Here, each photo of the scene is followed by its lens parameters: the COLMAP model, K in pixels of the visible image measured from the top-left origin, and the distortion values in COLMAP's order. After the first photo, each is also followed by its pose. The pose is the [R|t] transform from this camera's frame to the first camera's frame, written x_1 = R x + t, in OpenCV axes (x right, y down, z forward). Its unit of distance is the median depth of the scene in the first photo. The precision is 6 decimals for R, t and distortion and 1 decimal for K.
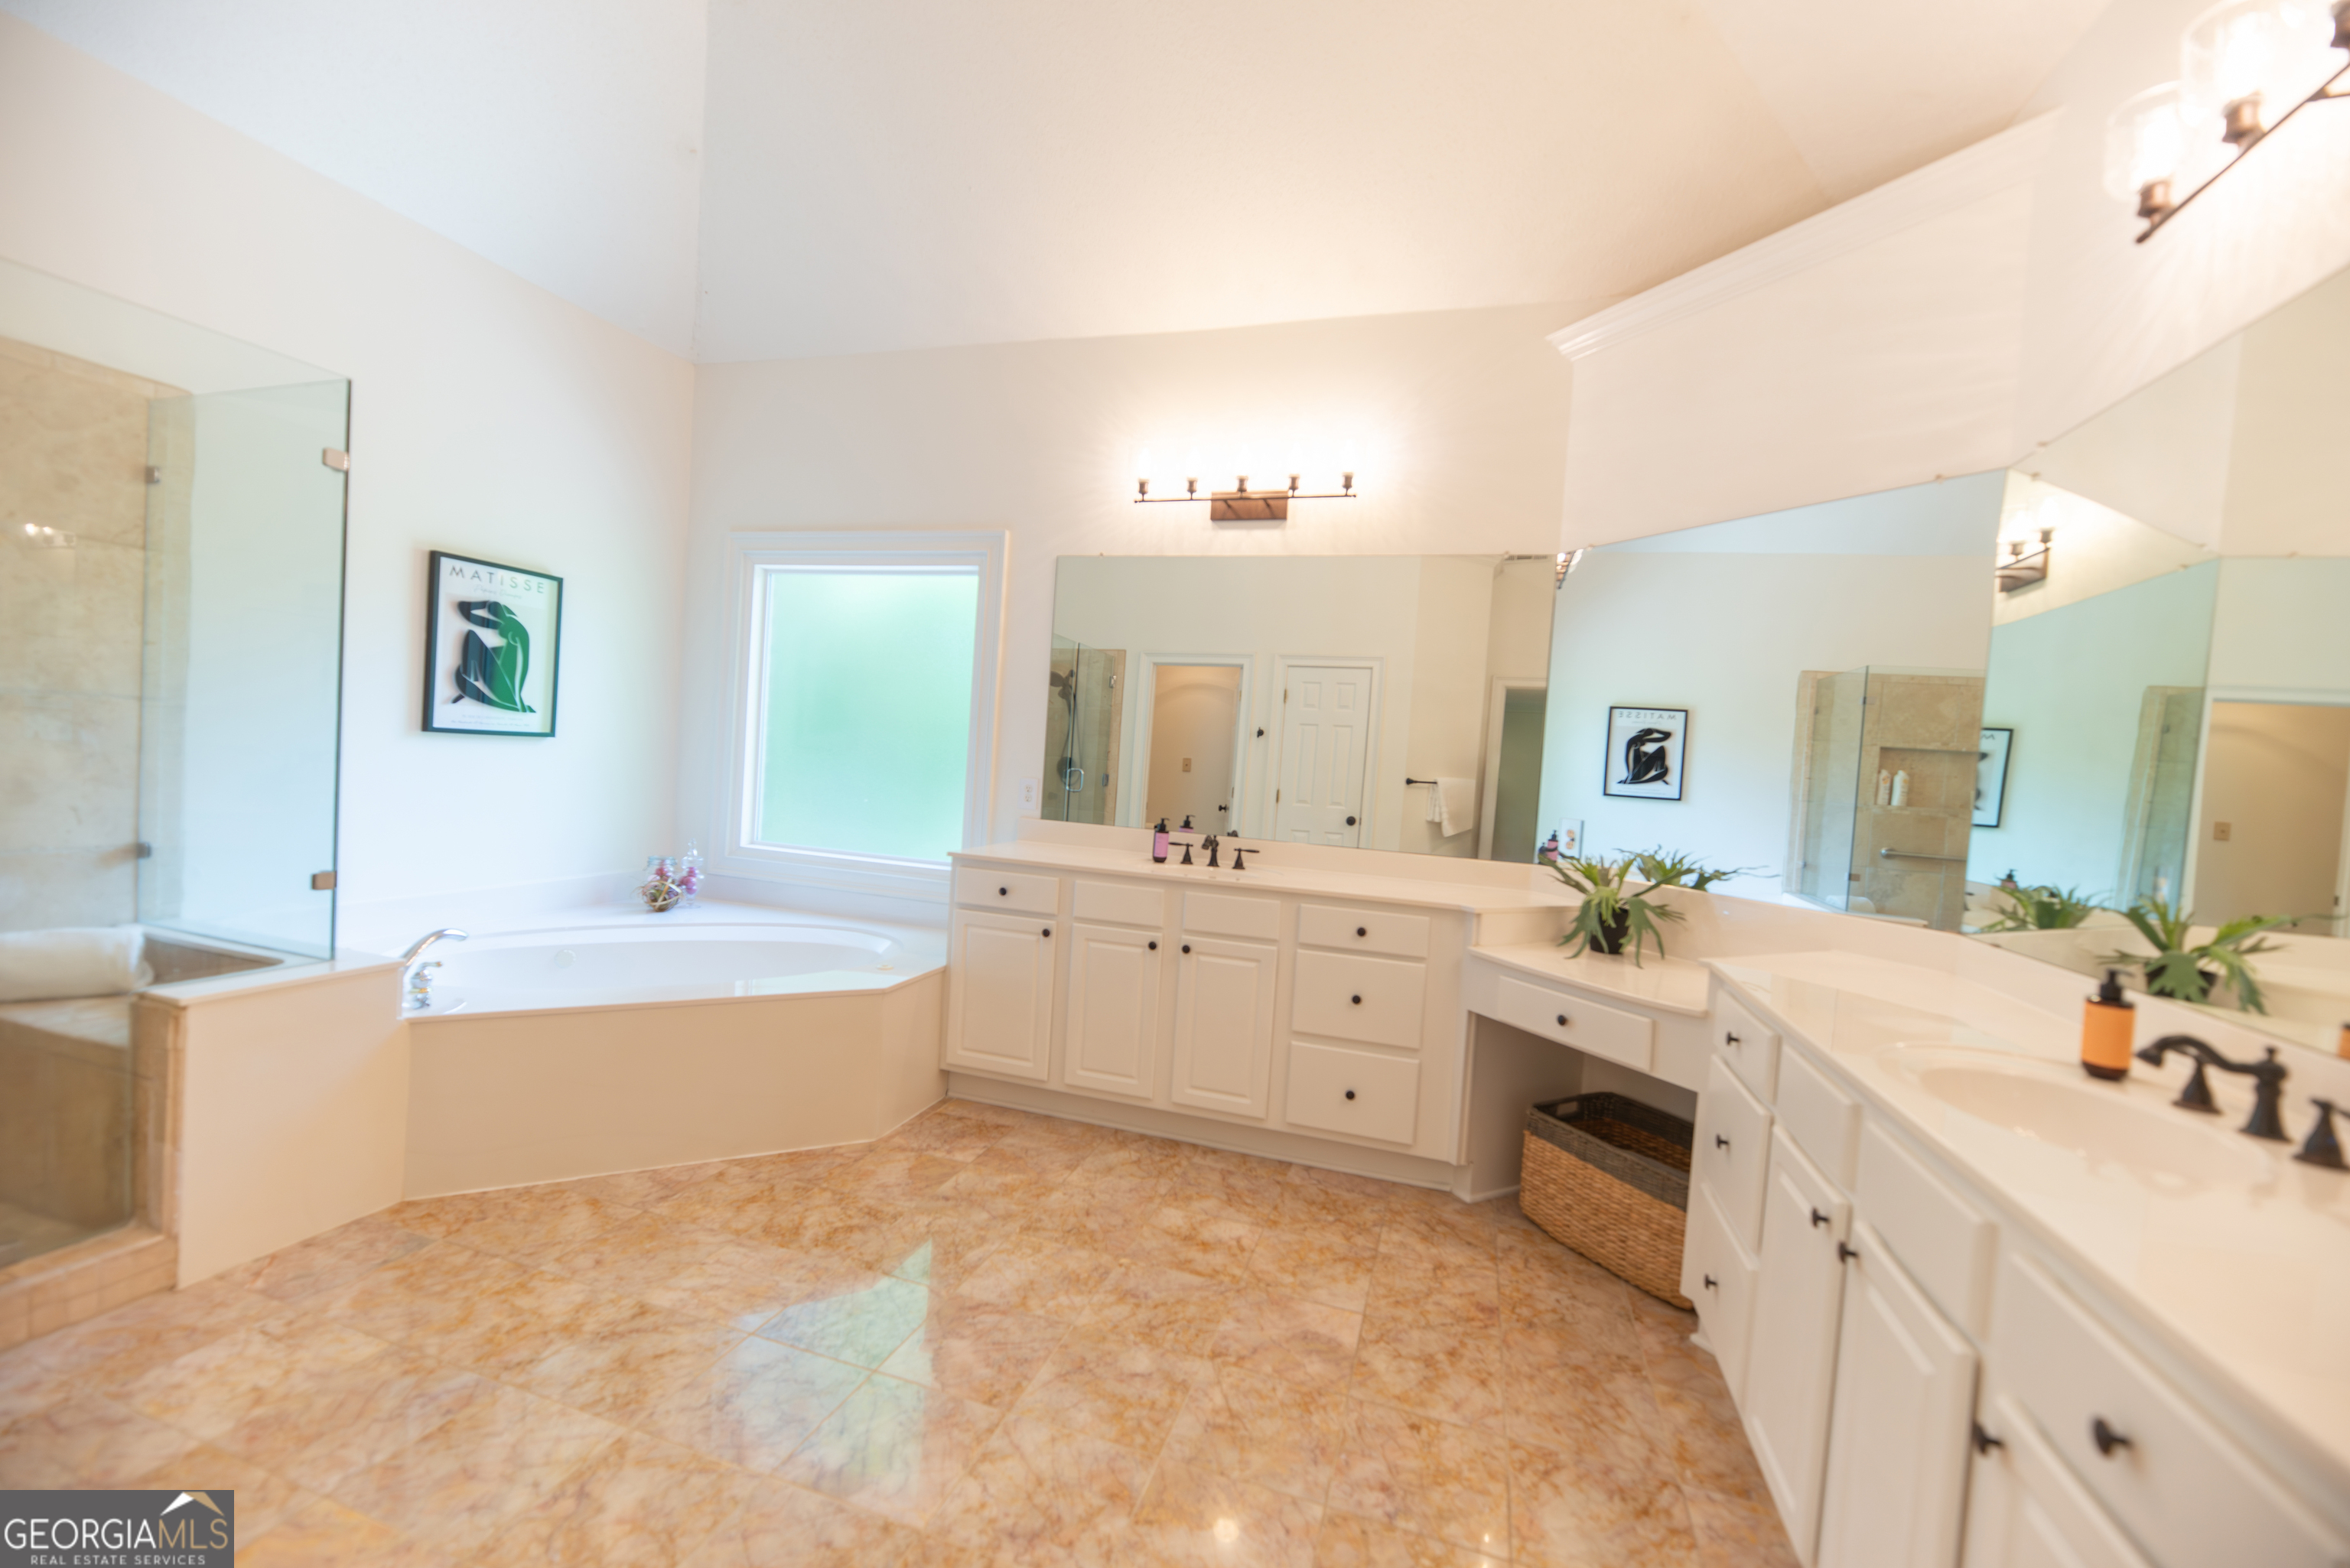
lens RADIAL K [[943.3, 0, 1177.5], [0, 943.3, 788.8], [0, 0, 1]] dist [-0.003688, -0.003140]
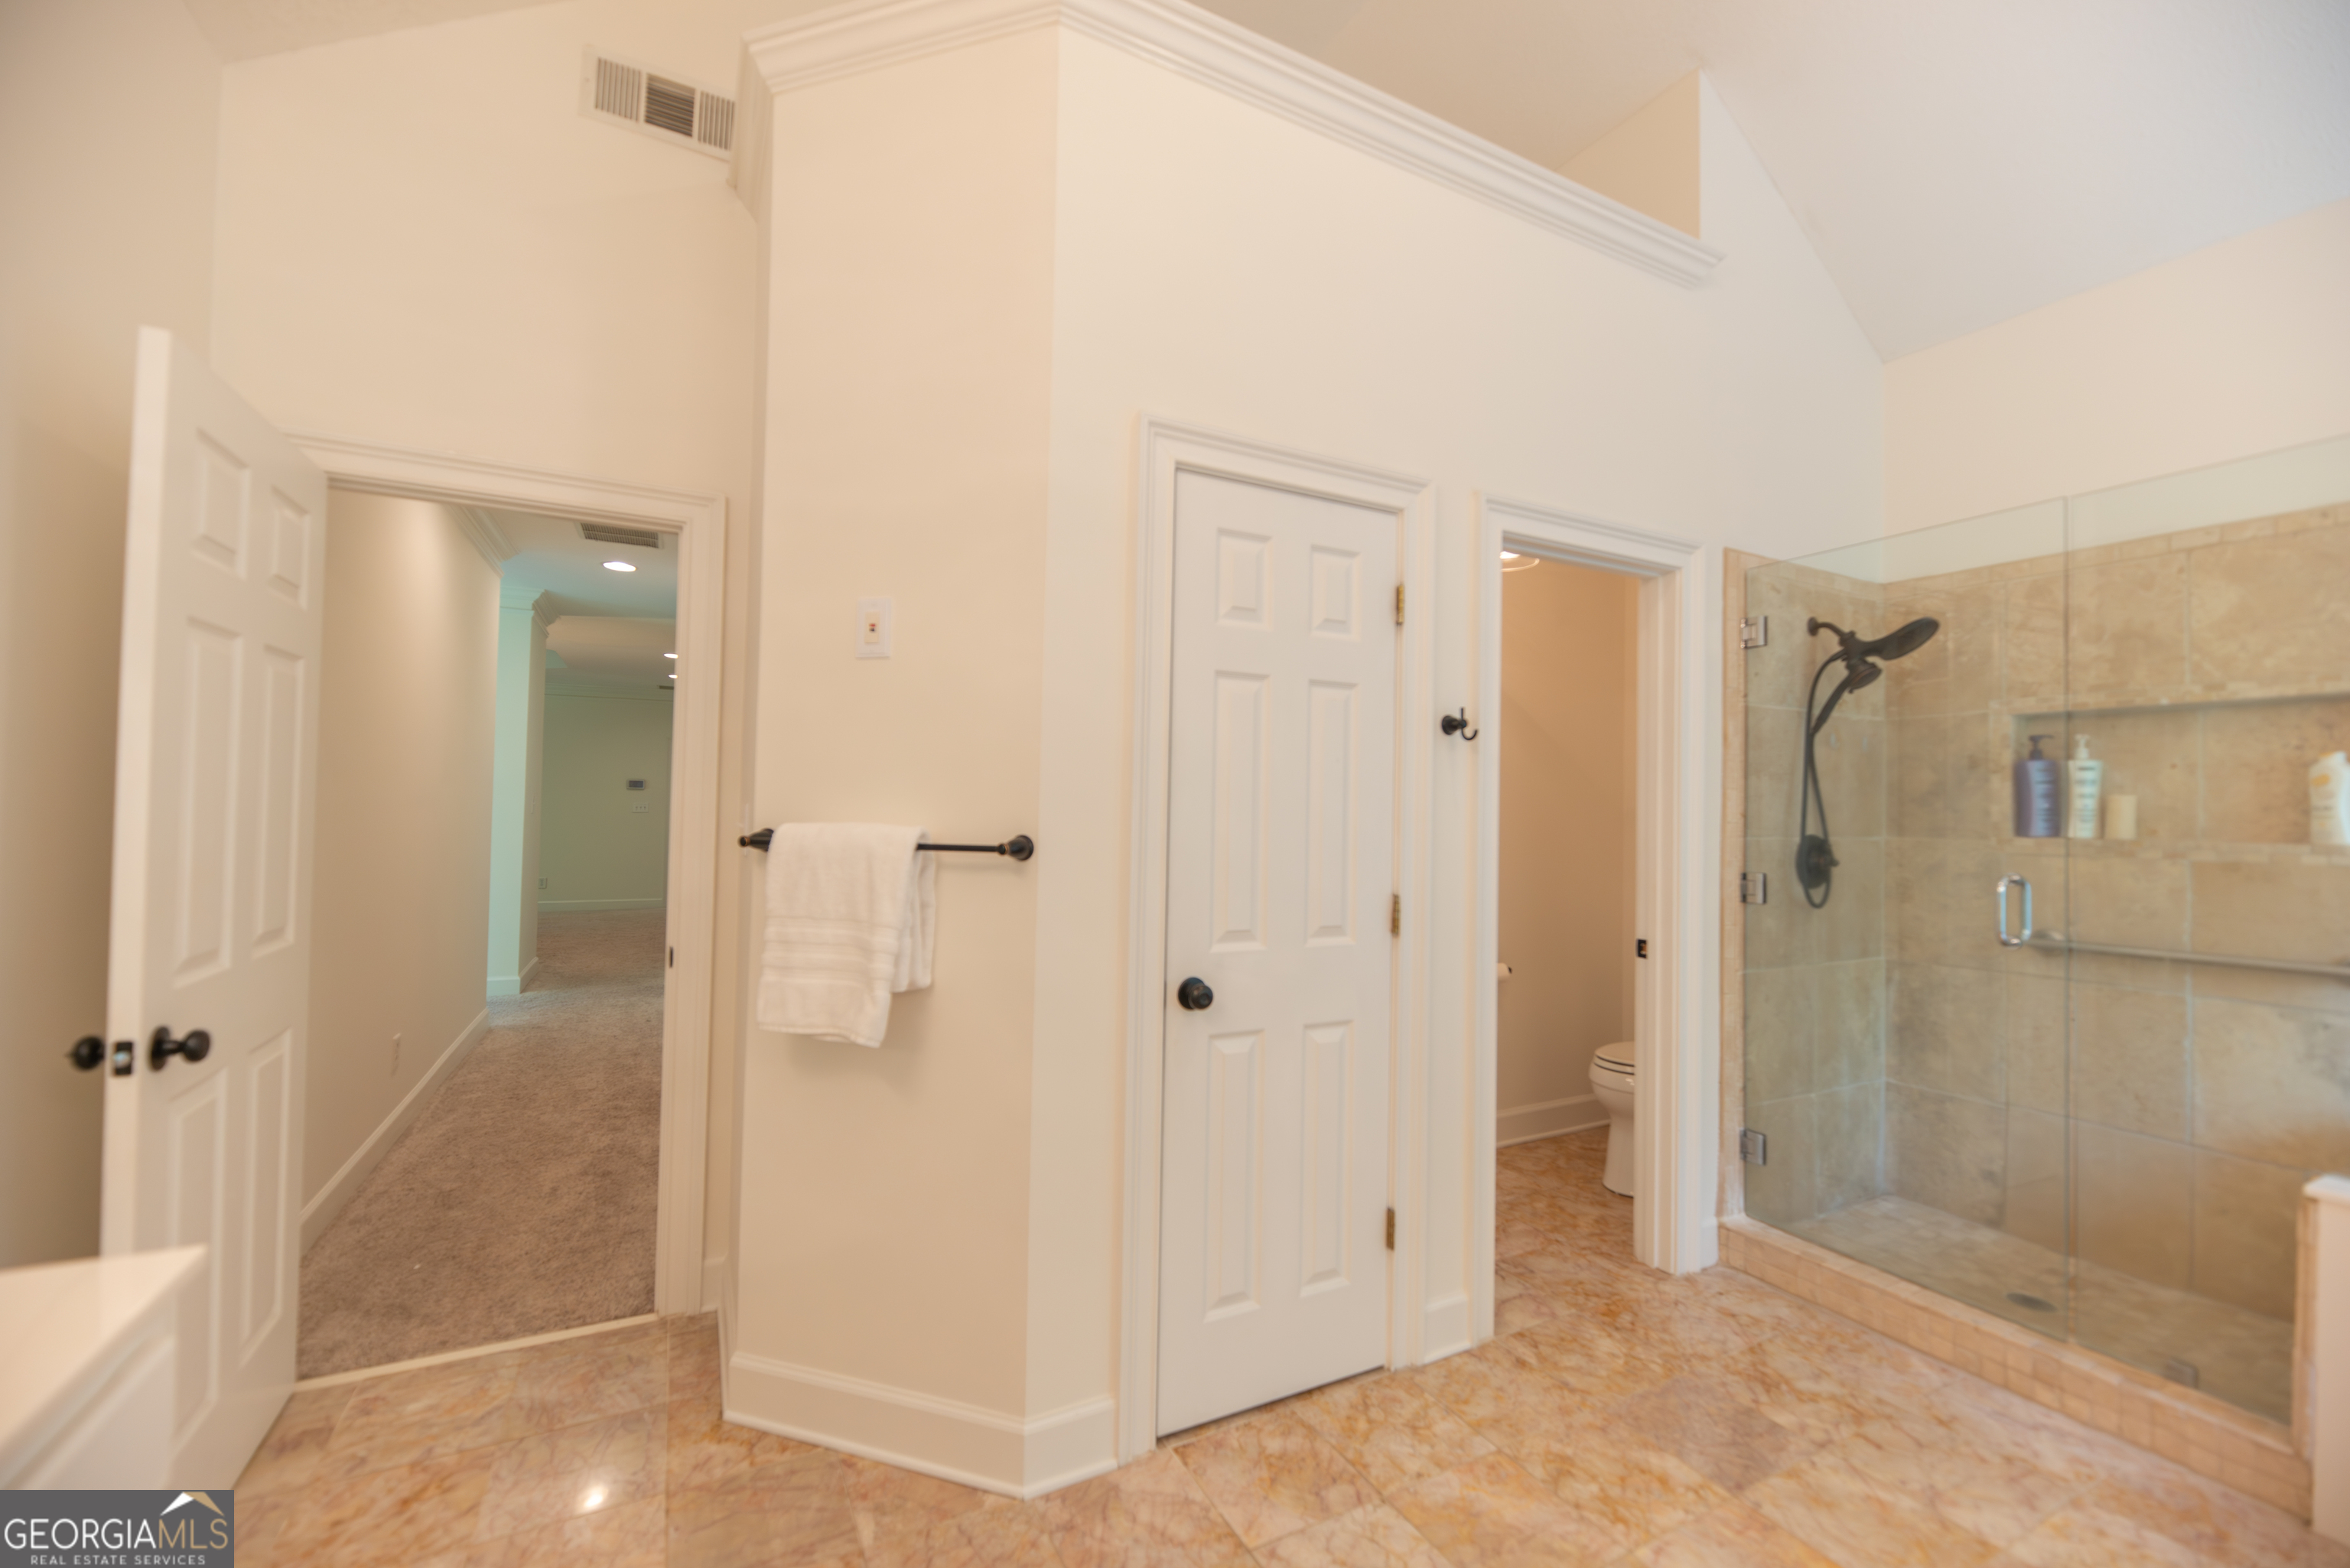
lens RADIAL K [[943.3, 0, 1171.2], [0, 943.3, 792.4], [0, 0, 1]] dist [-0.003688, -0.003140]
pose [[-0.709767, -0.091037, -0.698529, 0.207273], [-0.086273, 0.995383, -0.042064, -0.010942], [0.699134, 0.030409, -0.714344, 0.512114]]
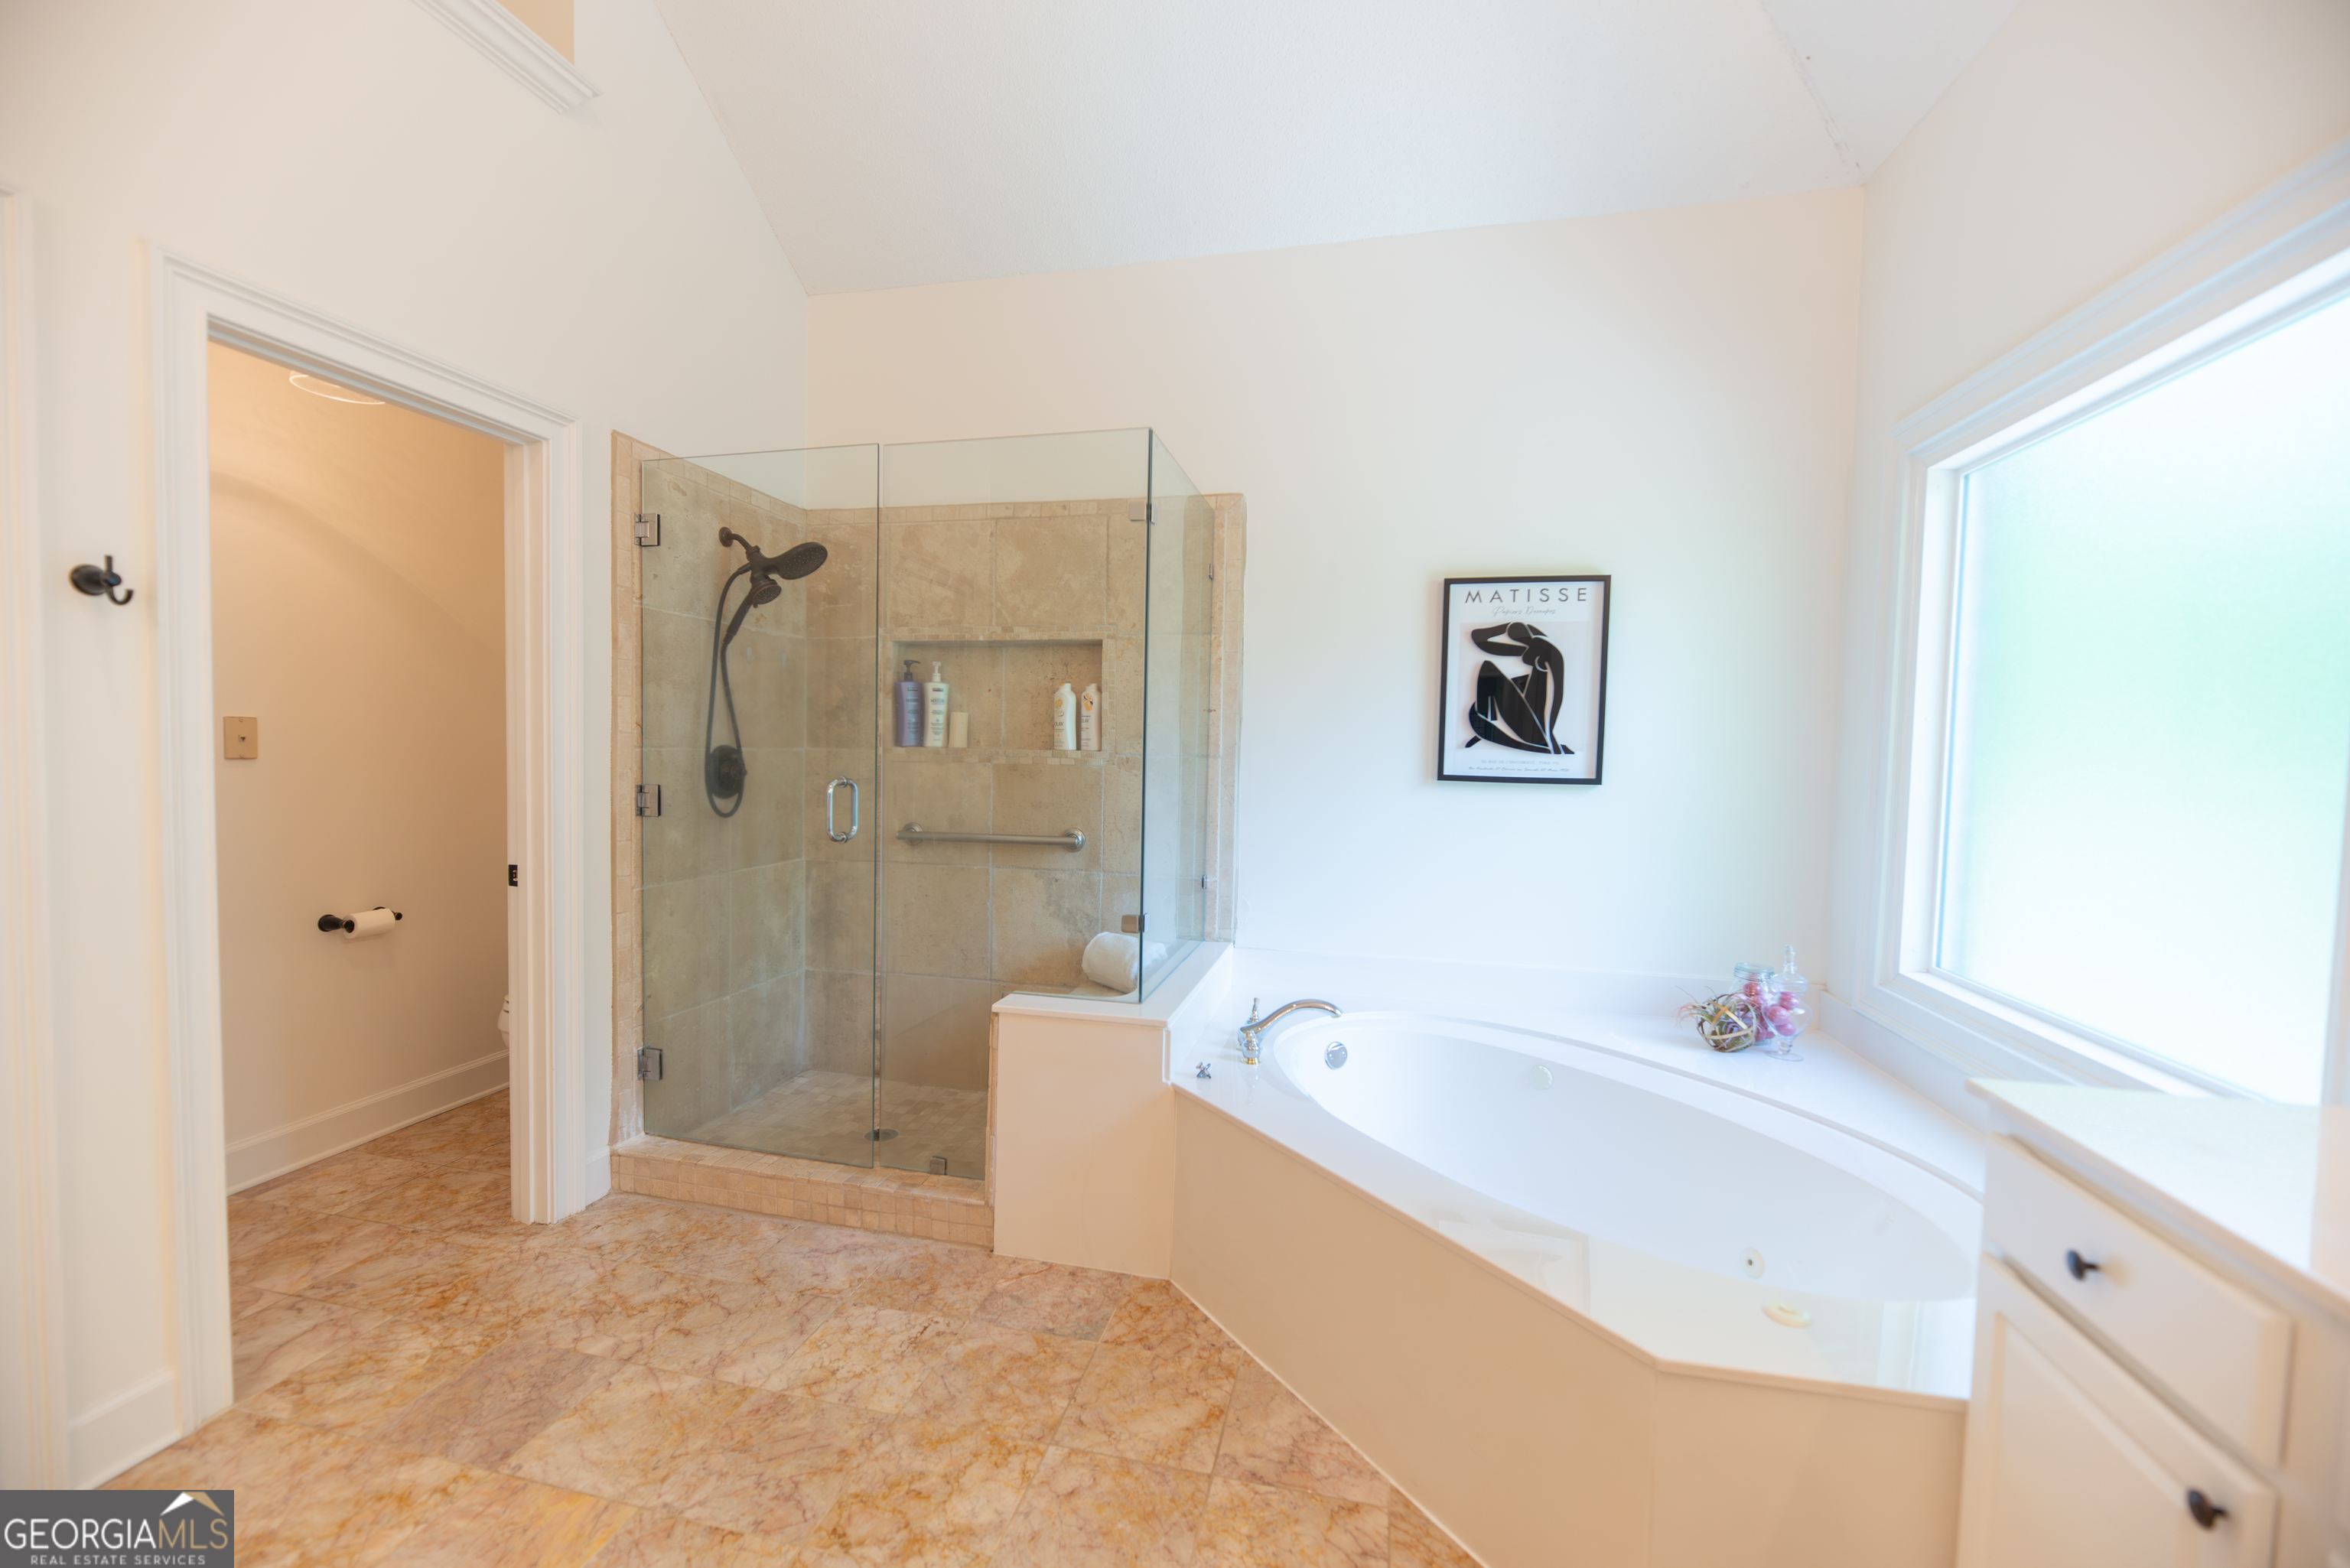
lens RADIAL K [[943.3, 0, 1173.2], [0, 943.3, 790.6], [0, 0, 1]] dist [-0.003688, -0.003140]
pose [[0.079912, -0.017434, -0.996649, 0.083460], [-0.048078, 0.998616, -0.021323, -0.018932], [0.995642, 0.049621, 0.078963, 0.662743]]
